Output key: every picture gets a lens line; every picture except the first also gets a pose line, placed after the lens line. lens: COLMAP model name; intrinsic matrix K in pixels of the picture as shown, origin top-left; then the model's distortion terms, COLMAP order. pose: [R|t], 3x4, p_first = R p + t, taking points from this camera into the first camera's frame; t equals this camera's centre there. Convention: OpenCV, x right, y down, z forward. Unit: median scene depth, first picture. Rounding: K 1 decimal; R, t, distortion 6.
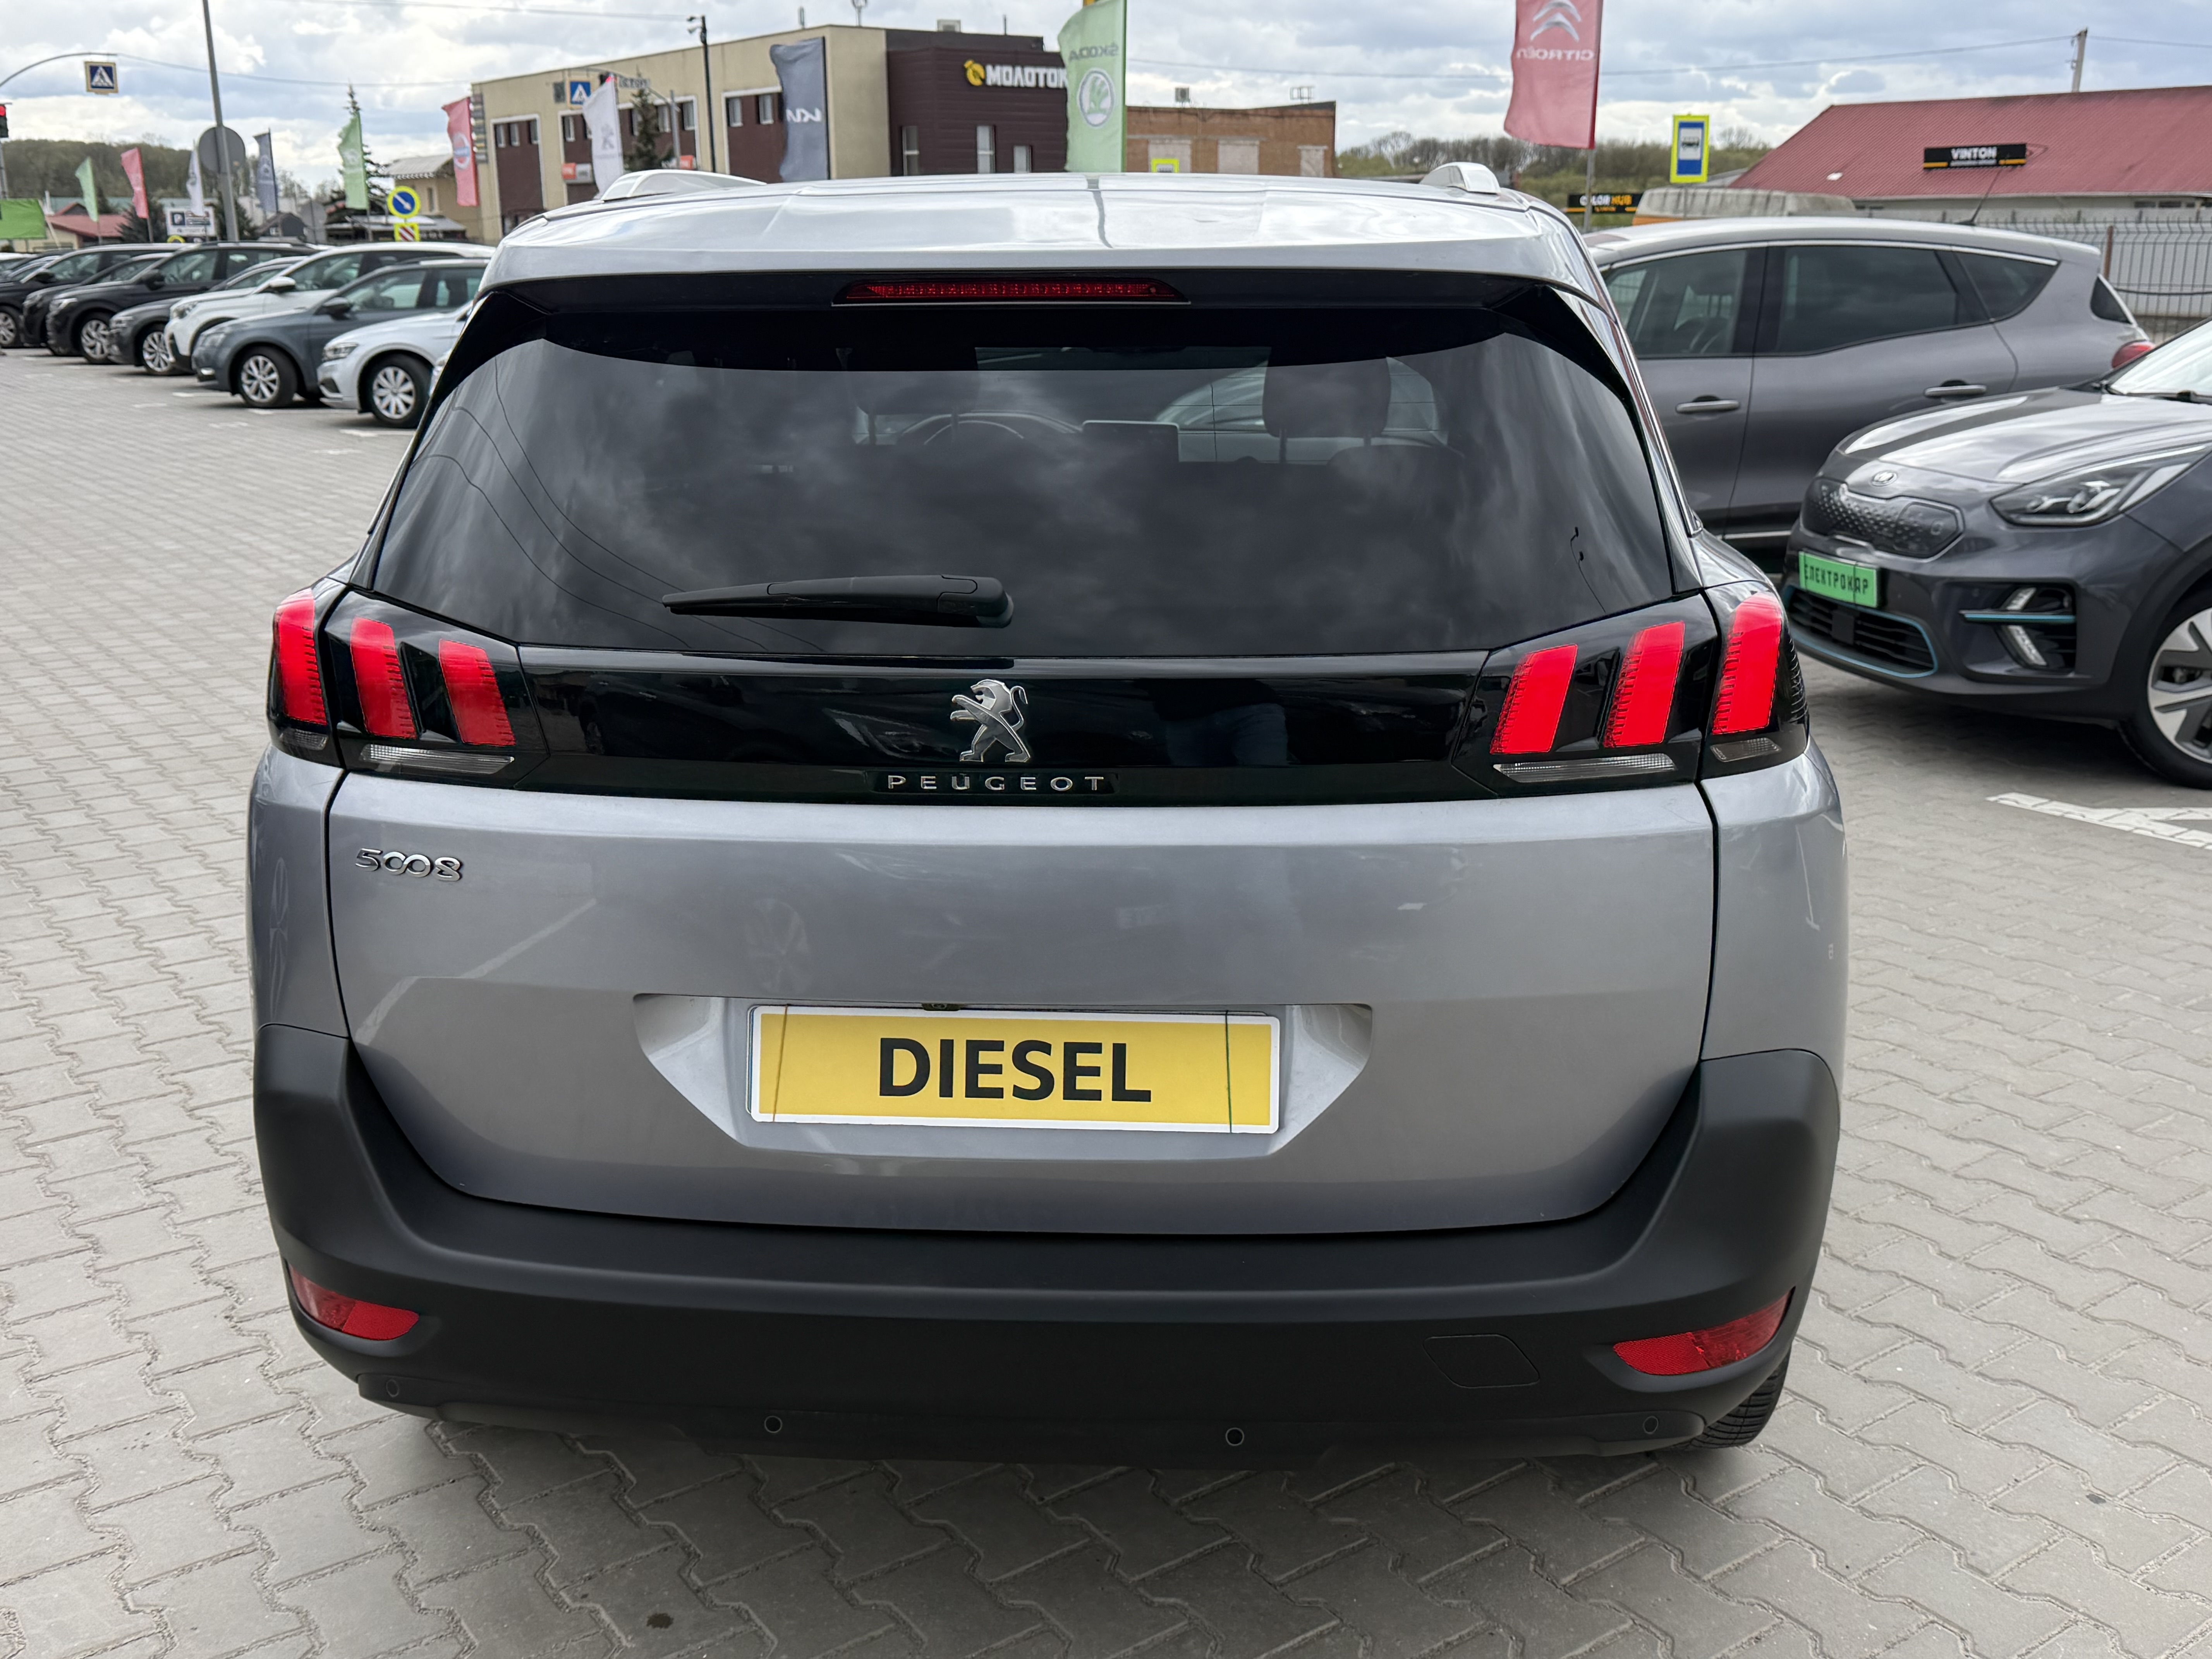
lens RADIAL K [[2085.1, 0, 1106.0], [0, 2085.1, 829.5], [0, 0, 1]] dist [0.123209, -0.213989]
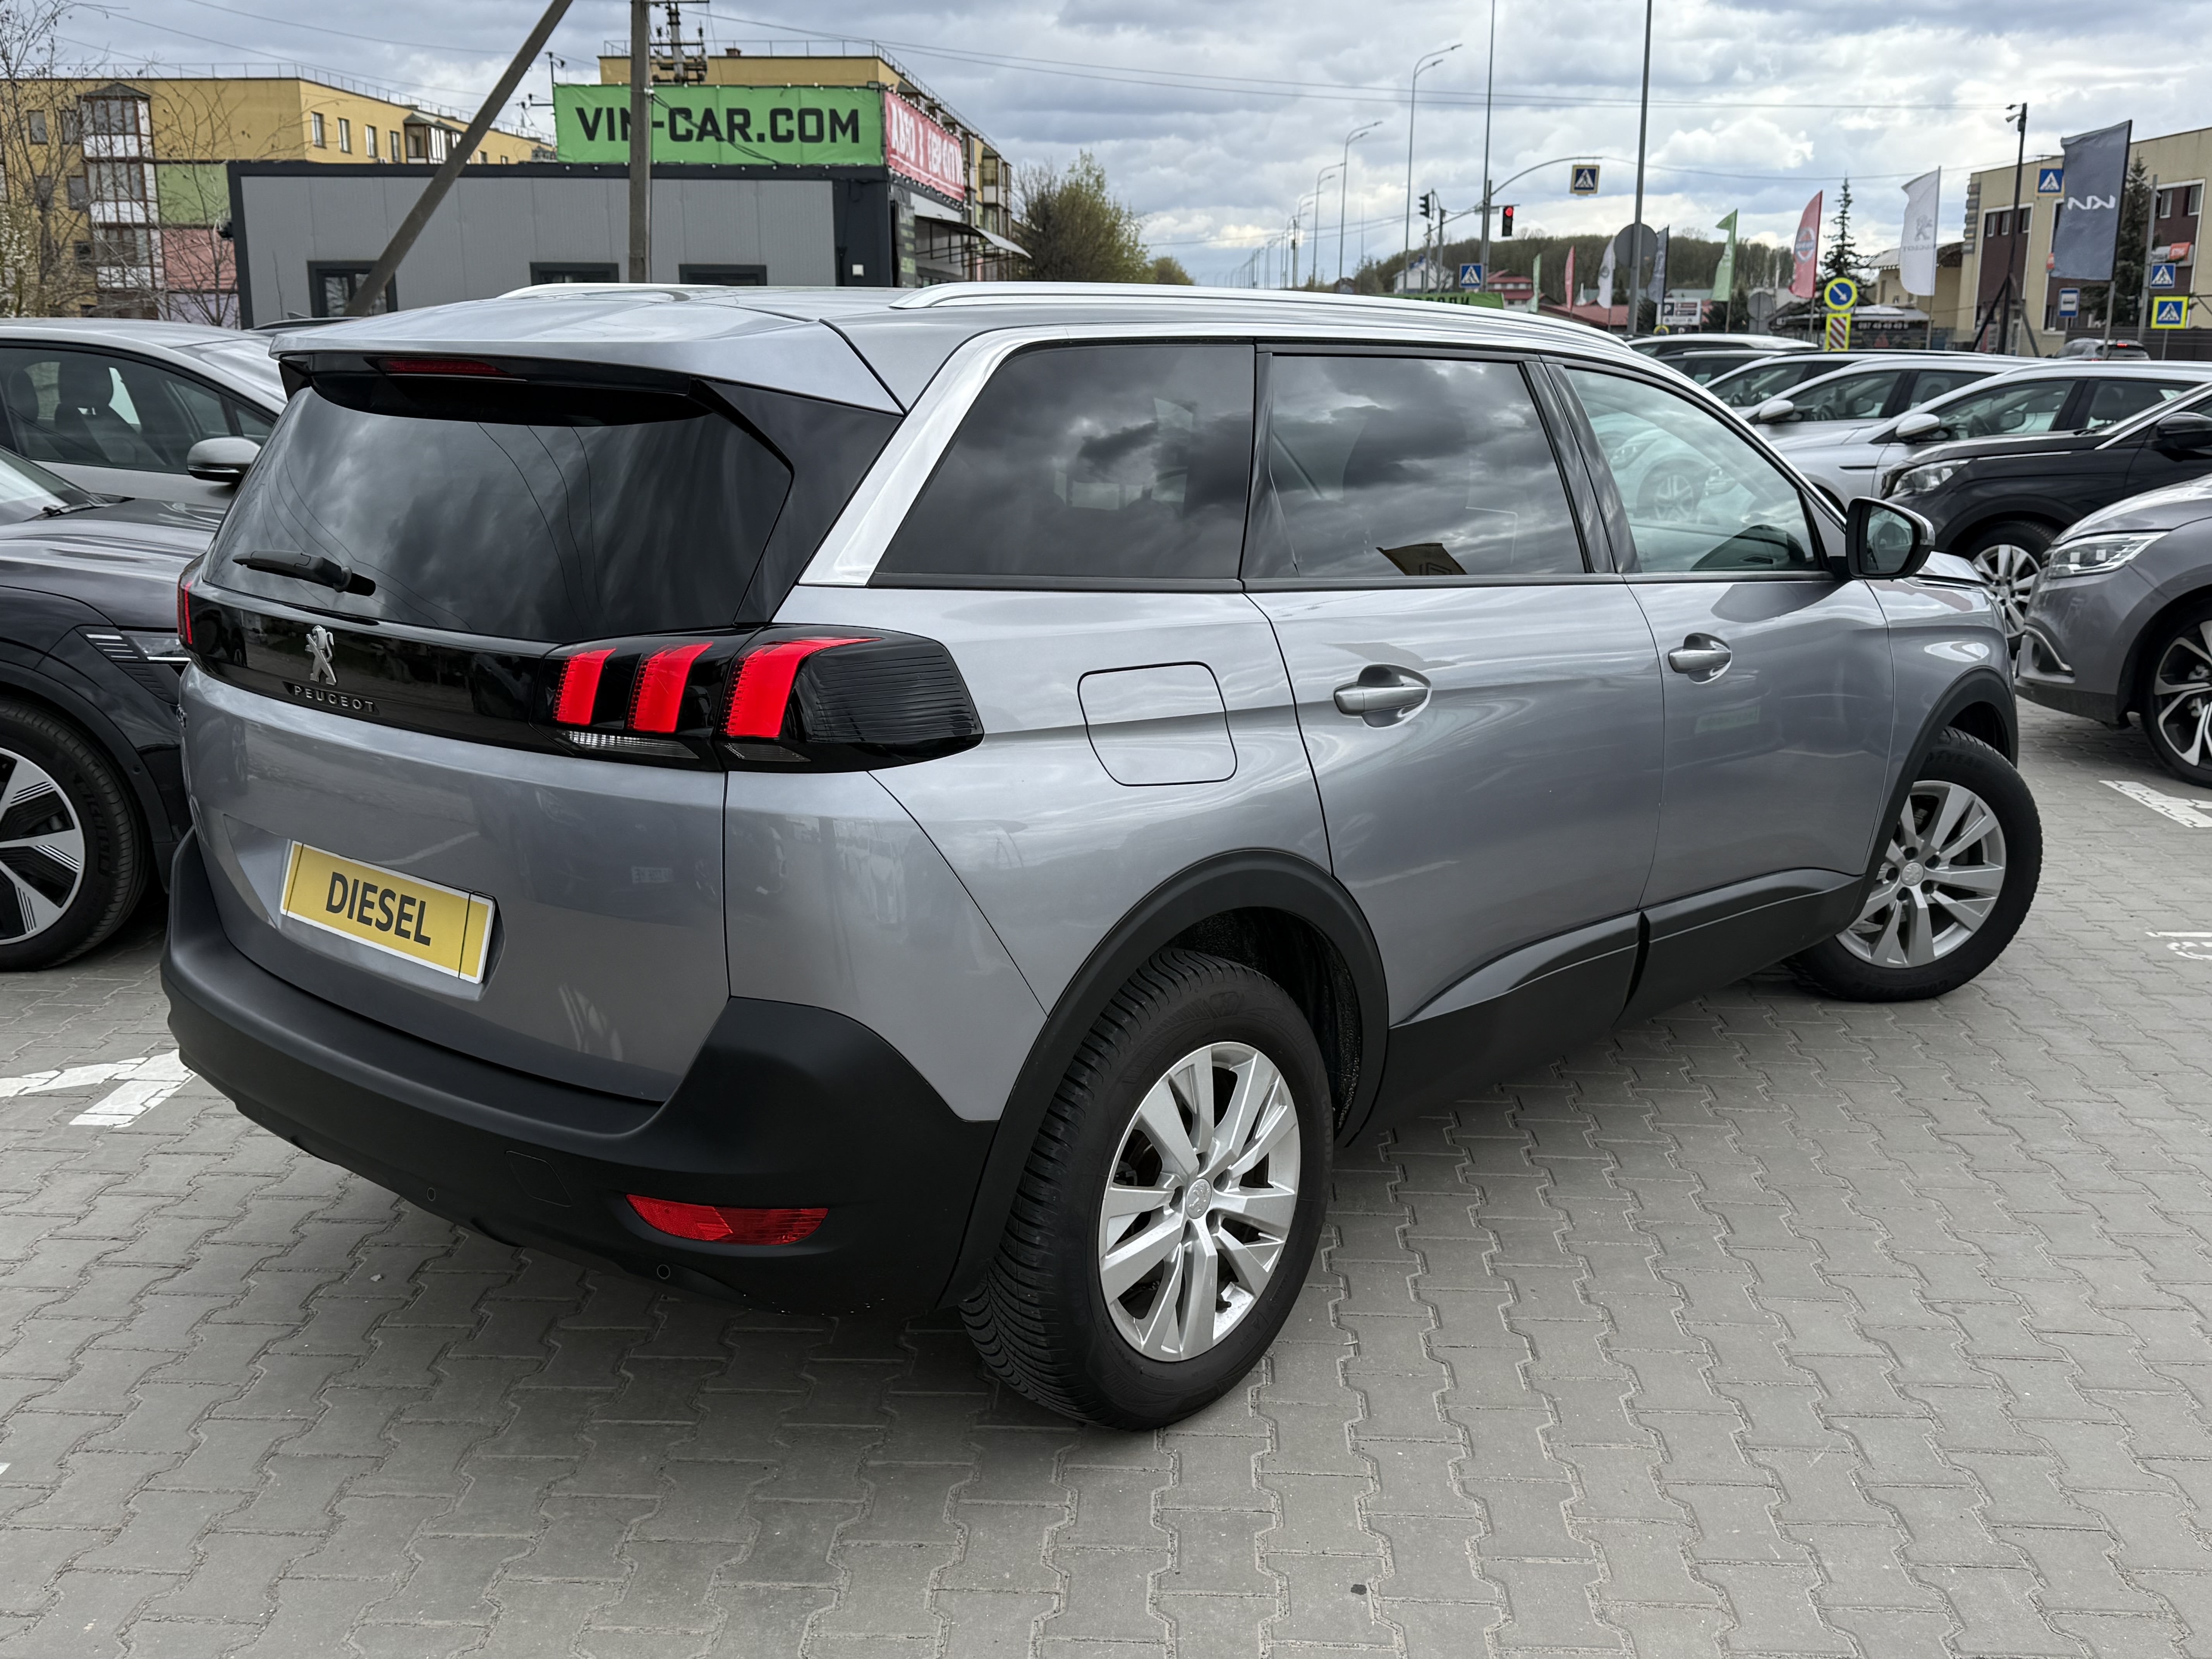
lens RADIAL K [[2108.4, 0, 1102.8], [0, 2108.4, 855.6], [0, 0, 1]] dist [0.002603, -0.003313]
pose [[0.799498, 0.157990, -0.579518, 1.188799], [-0.173728, 0.984376, 0.028691, -0.048069], [0.574997, 0.077740, 0.814454, 0.104390]]
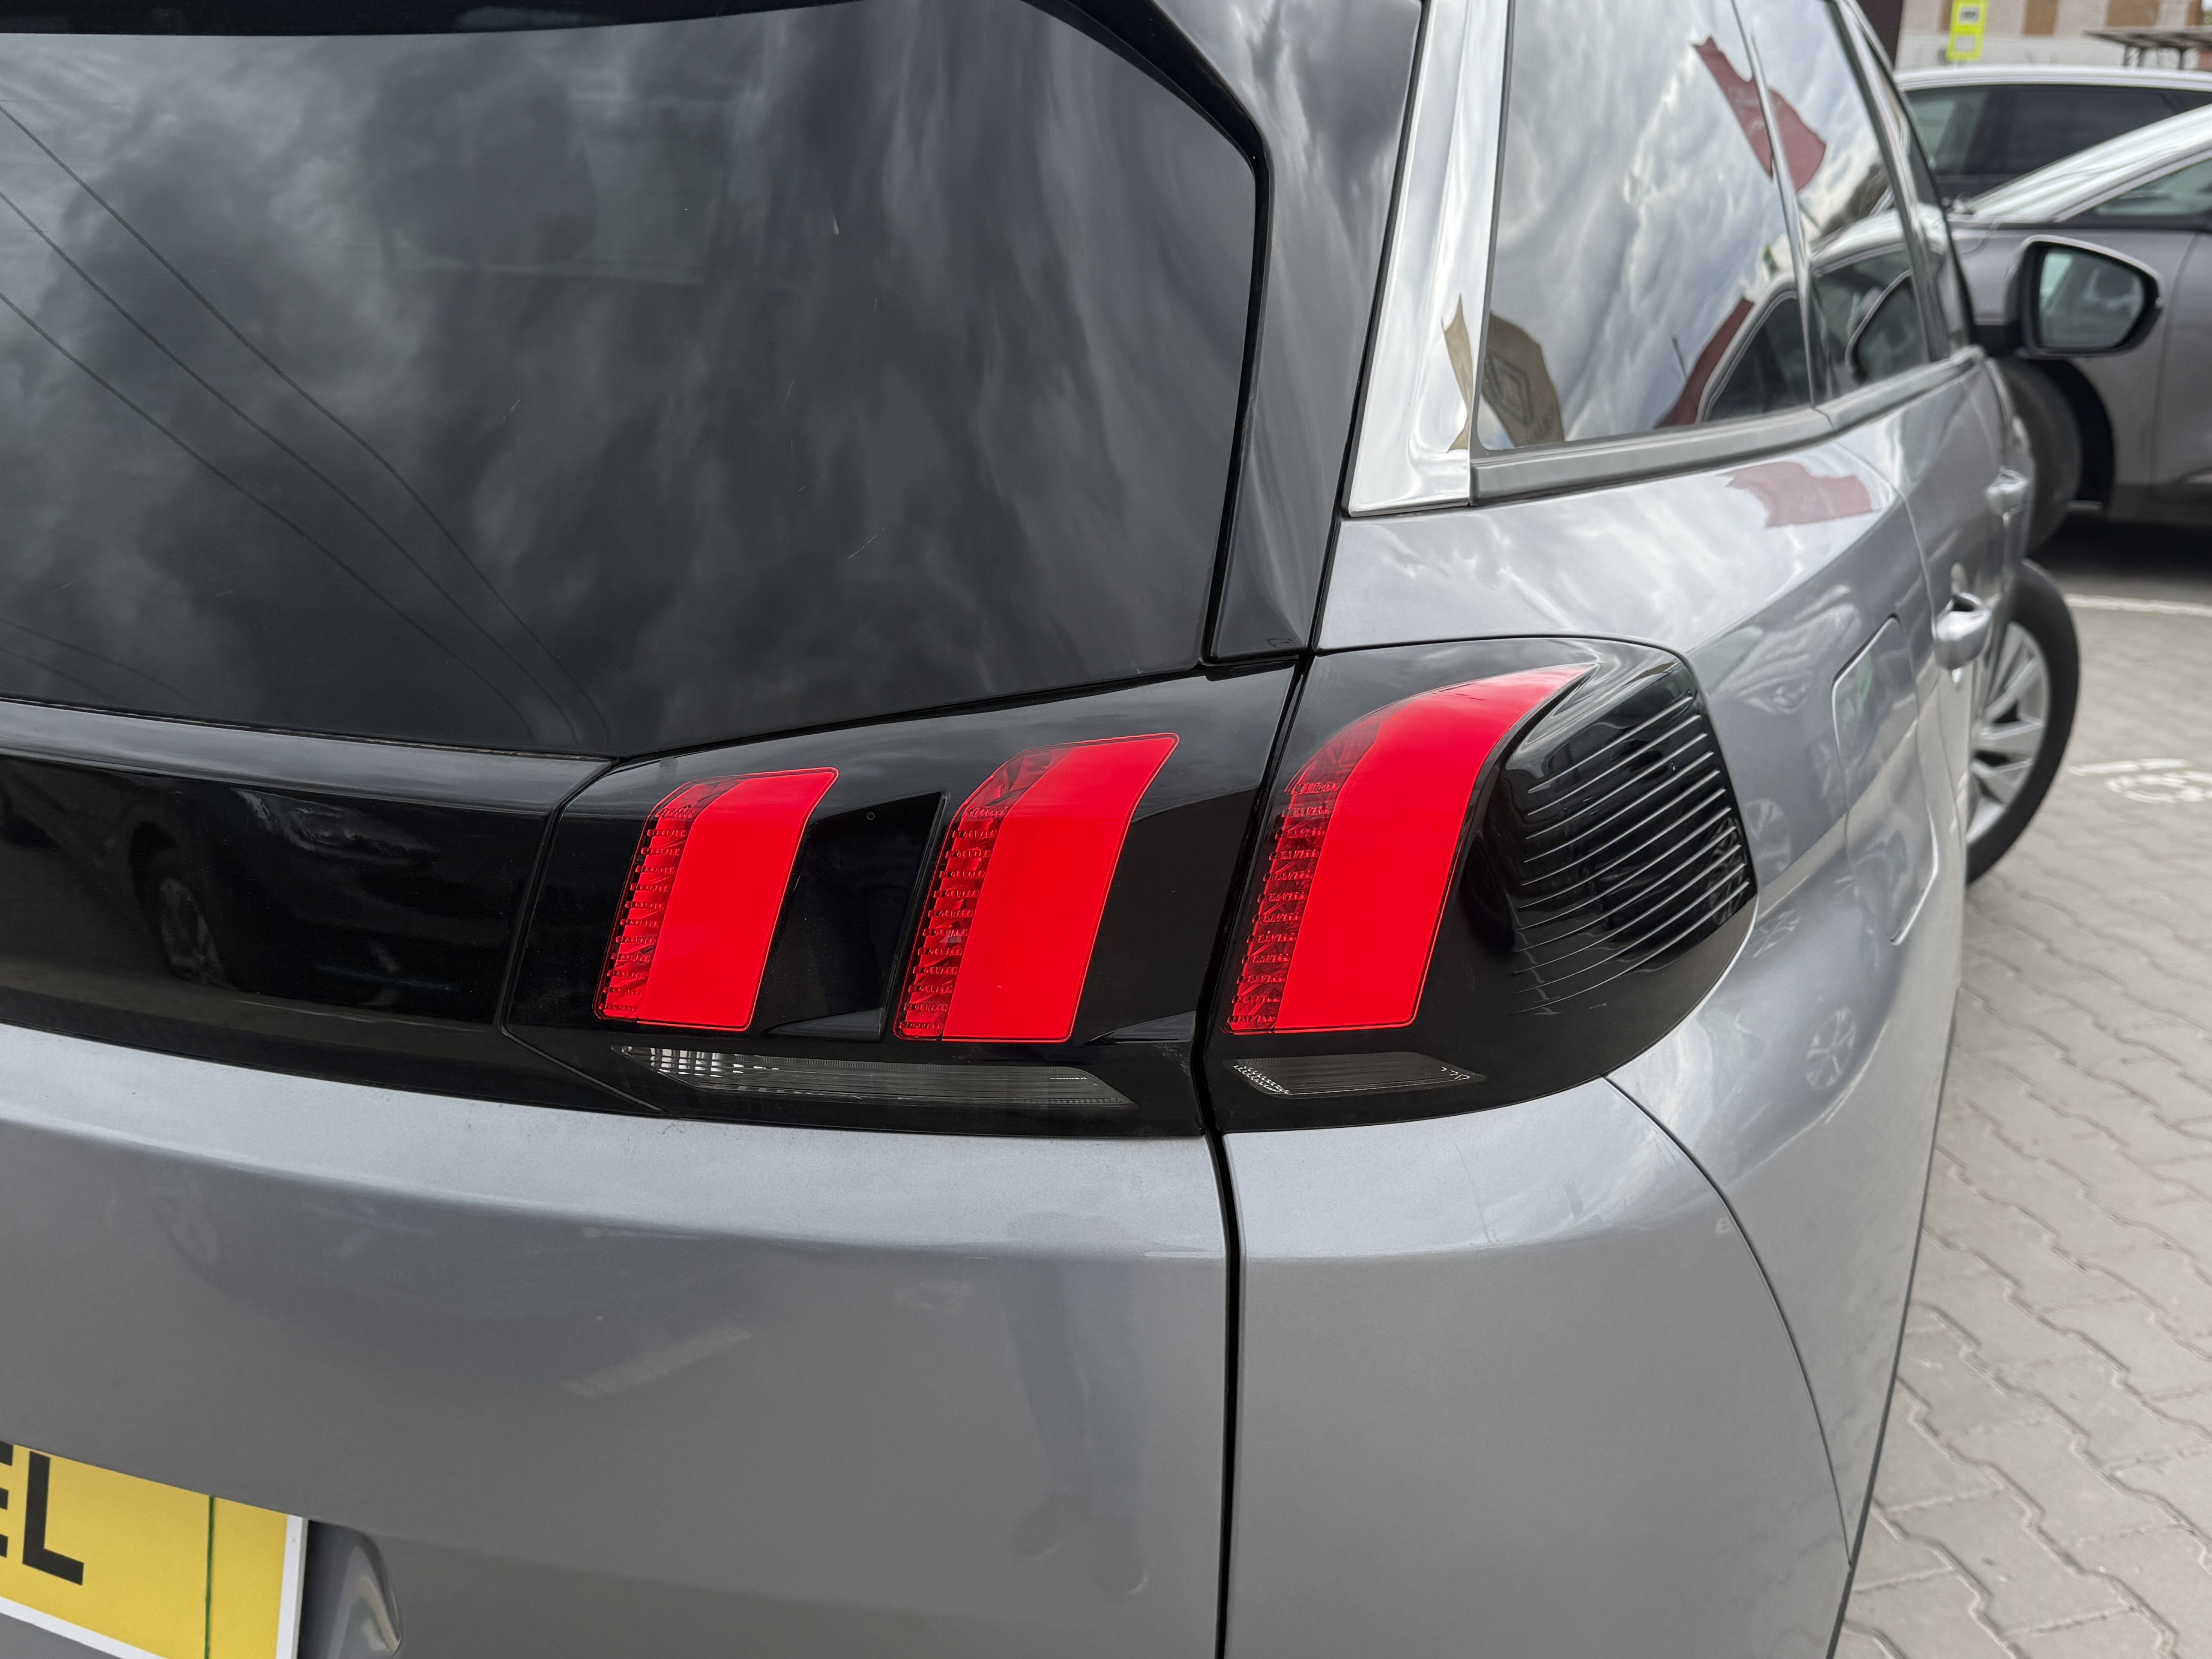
lens RADIAL K [[2085.1, 0, 1106.0], [0, 2085.1, 829.5], [0, 0, 1]] dist [0.123209, -0.213989]
pose [[0.944680, 0.128641, -0.301714, 0.370013], [-0.110093, 0.990874, 0.077769, -0.106957], [0.308965, -0.040250, 0.950221, 0.613409]]
